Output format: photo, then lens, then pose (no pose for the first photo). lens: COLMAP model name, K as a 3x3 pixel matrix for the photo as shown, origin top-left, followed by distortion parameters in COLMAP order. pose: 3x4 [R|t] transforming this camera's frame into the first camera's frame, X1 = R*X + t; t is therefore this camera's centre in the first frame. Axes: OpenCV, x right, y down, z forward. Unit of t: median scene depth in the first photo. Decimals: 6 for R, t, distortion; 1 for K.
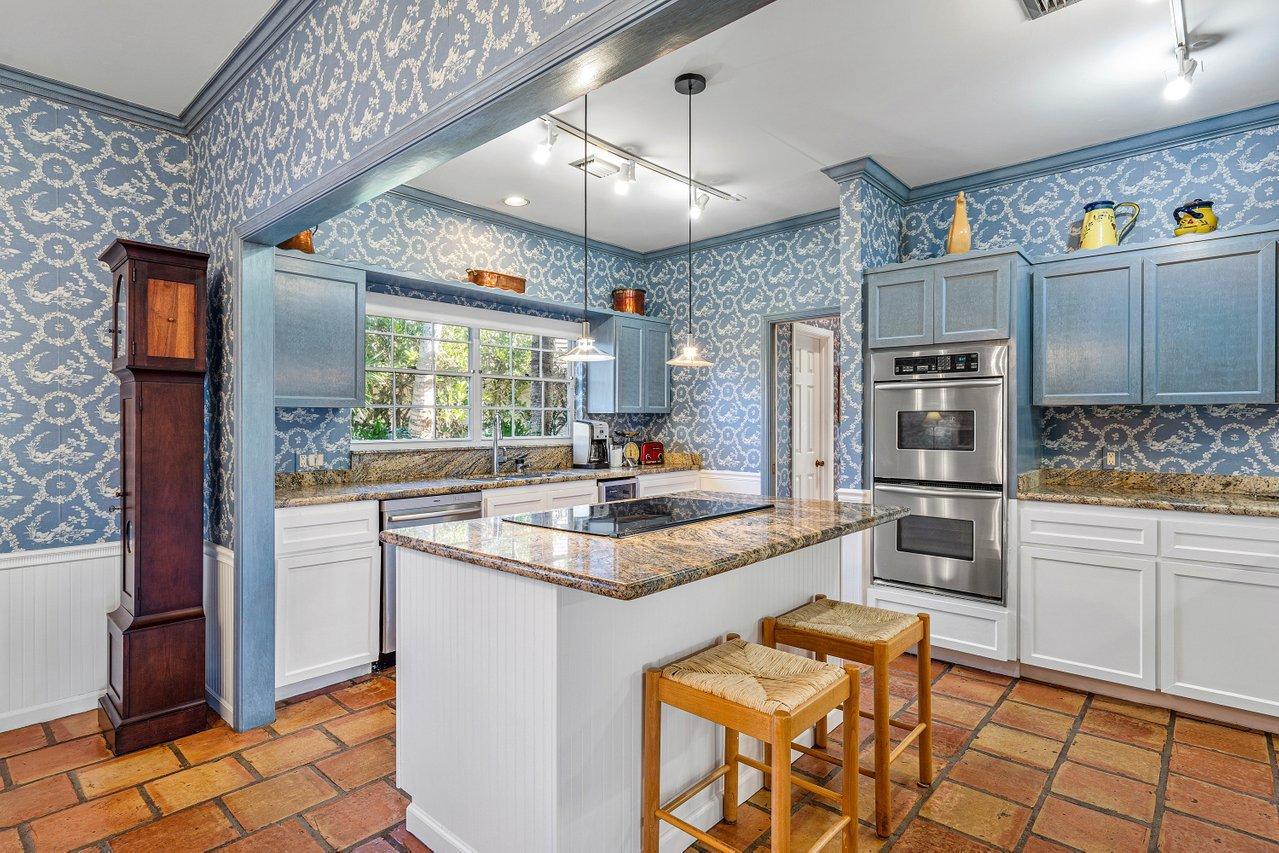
lens RADIAL K [[570.0, 0, 637.6], [0, 570.0, 411.5], [0, 0, 1]] dist [0.010194, 0.000174]
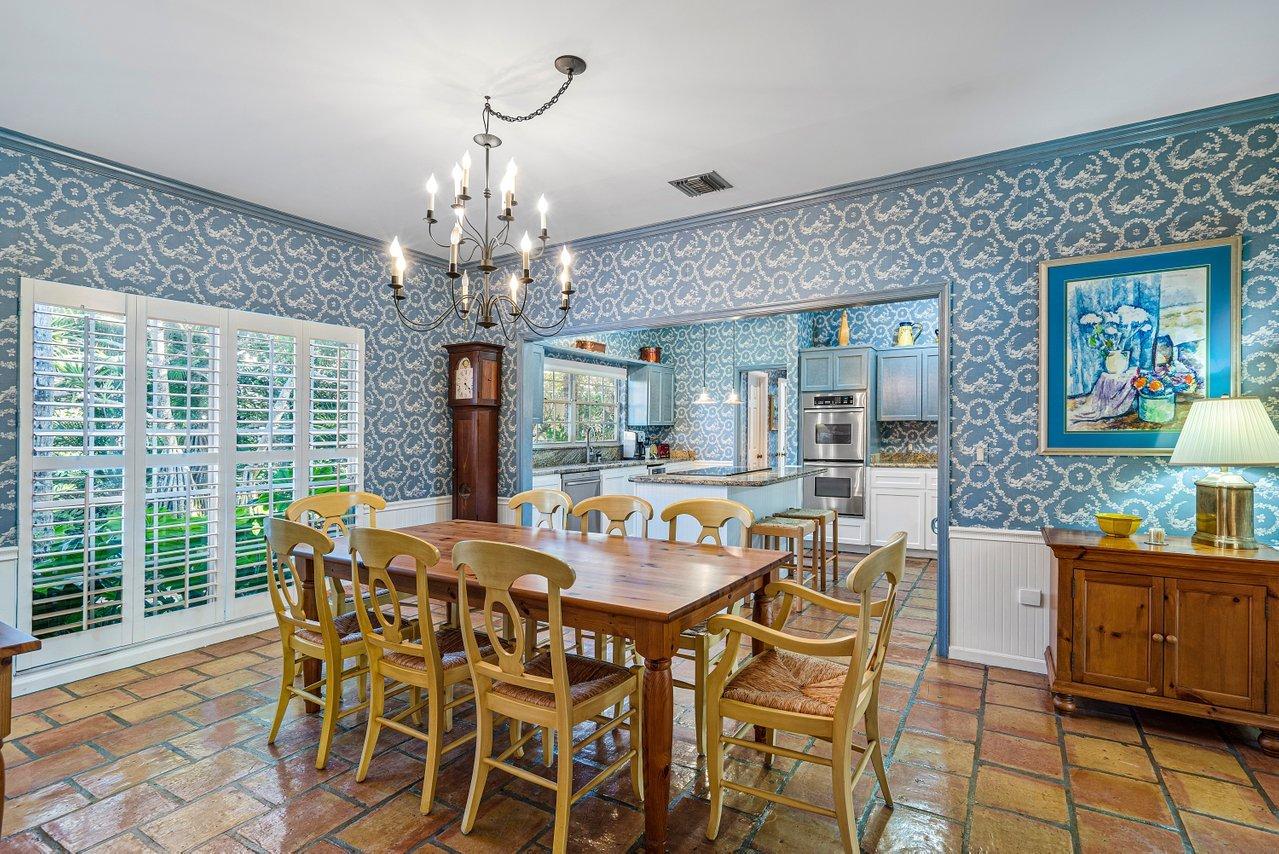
lens RADIAL K [[608.2, 0, 639.3], [0, 608.2, 430.7], [0, 0, 1]] dist [-0.000018, 0.001296]
pose [[0.977650, -0.007943, 0.210091, -0.480947], [0.004117, 0.999818, 0.018644, -0.016440], [-0.210201, -0.017362, 0.977504, -0.762575]]
